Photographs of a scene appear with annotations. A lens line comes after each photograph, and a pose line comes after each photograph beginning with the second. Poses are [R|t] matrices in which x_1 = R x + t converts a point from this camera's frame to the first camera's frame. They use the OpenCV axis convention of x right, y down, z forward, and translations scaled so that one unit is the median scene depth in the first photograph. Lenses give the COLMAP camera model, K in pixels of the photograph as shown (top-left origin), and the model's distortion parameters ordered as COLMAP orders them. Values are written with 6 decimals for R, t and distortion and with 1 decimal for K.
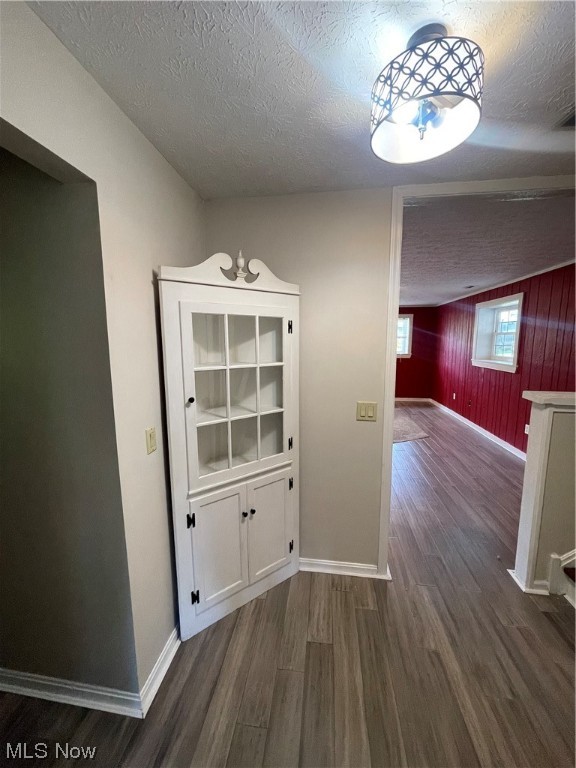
lens RADIAL K [[308.4, 0, 288.0], [0, 308.4, 384.0], [0, 0, 1]] dist [-0.012353, 0.006407]
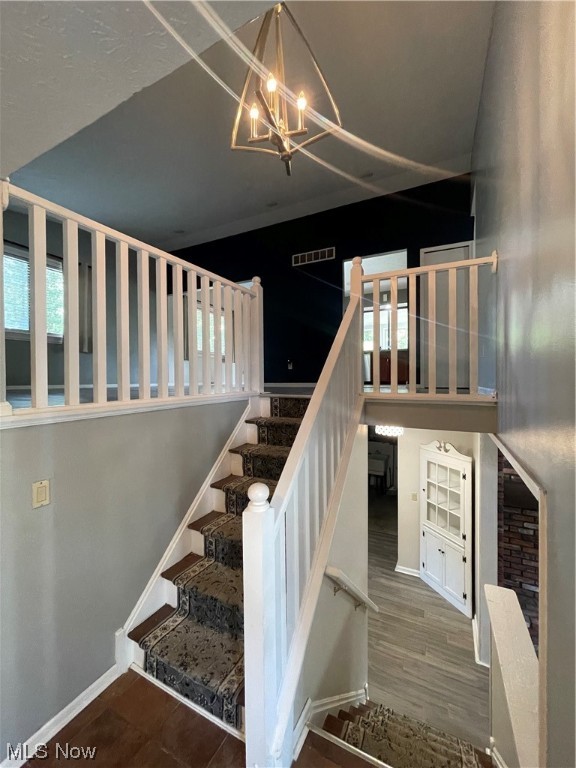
lens RADIAL K [[308.4, 0, 288.0], [0, 308.4, 384.0], [0, 0, 1]] dist [-0.012353, 0.006407]
pose [[-0.328581, 0.019510, -0.944274, 2.568856], [-0.118963, 0.990969, 0.061871, -0.877004], [0.936954, 0.132663, -0.323293, 0.563643]]
